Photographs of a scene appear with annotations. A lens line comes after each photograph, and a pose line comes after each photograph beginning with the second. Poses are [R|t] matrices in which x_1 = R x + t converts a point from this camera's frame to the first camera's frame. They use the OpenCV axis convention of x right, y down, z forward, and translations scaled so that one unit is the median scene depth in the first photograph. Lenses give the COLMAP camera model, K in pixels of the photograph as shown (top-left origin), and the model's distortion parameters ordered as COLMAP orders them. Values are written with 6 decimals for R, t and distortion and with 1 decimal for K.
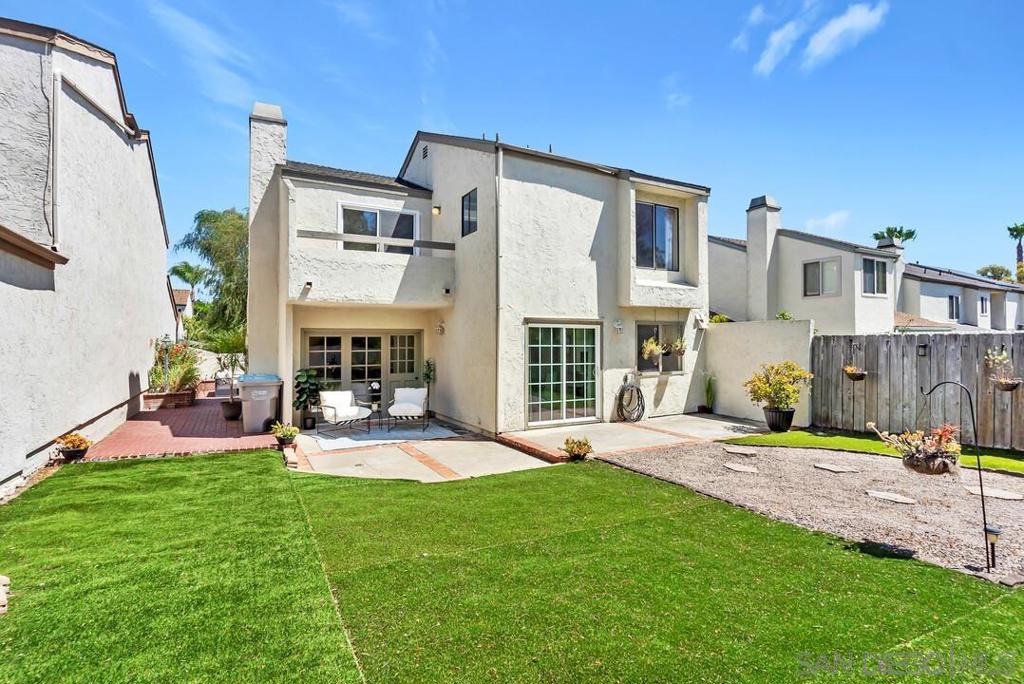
lens RADIAL K [[505.9, 0, 511.3], [0, 505.9, 345.0], [0, 0, 1]] dist [0.000291, 0.000143]
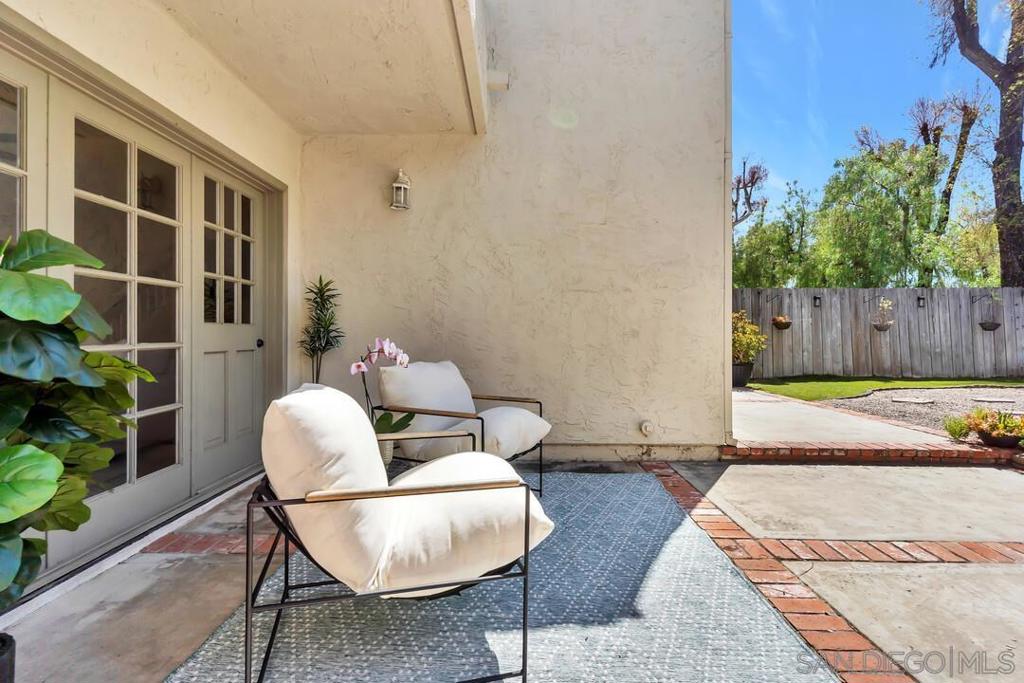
lens RADIAL K [[500.7, 0, 509.2], [0, 500.7, 335.7], [0, 0, 1]] dist [0.002111, 0.001741]
pose [[0.497392, 0.000630, 0.867526, -0.510345], [-0.002964, 0.999995, 0.000973, 0.083415], [-0.867521, -0.003055, 0.497391, 0.967955]]
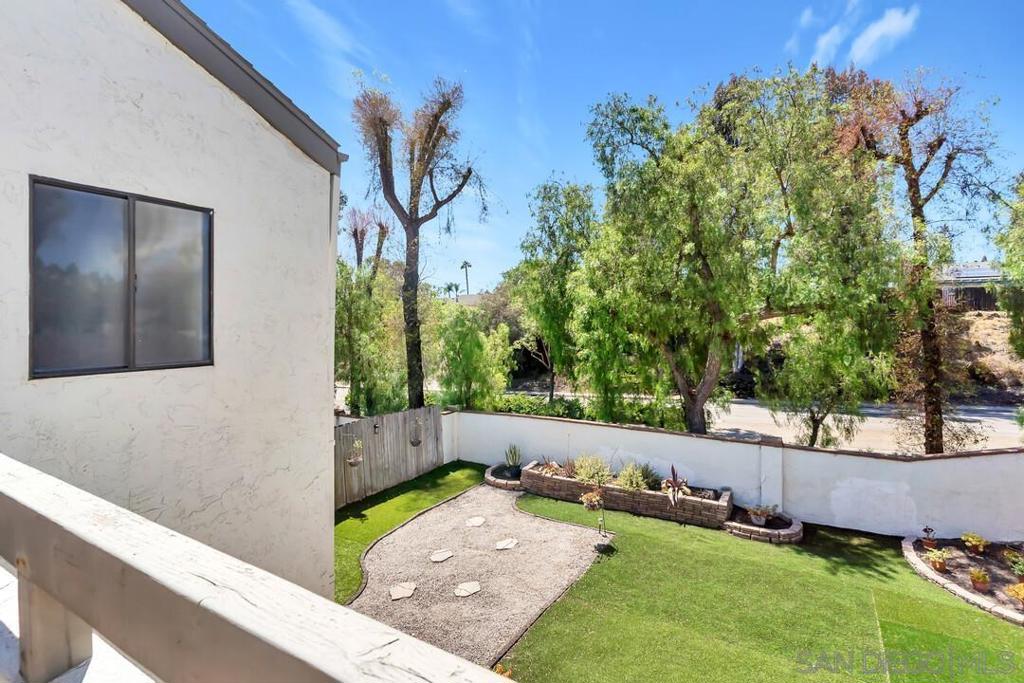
lens RADIAL K [[496.3, 0, 513.2], [0, 496.3, 313.9], [0, 0, 1]] dist [-0.000726, 0.000021]
pose [[-0.510824, 0.010772, 0.859618, -0.445490], [0.001560, 0.999931, -0.011604, -0.297808], [-0.859684, -0.004587, -0.510805, 1.102998]]
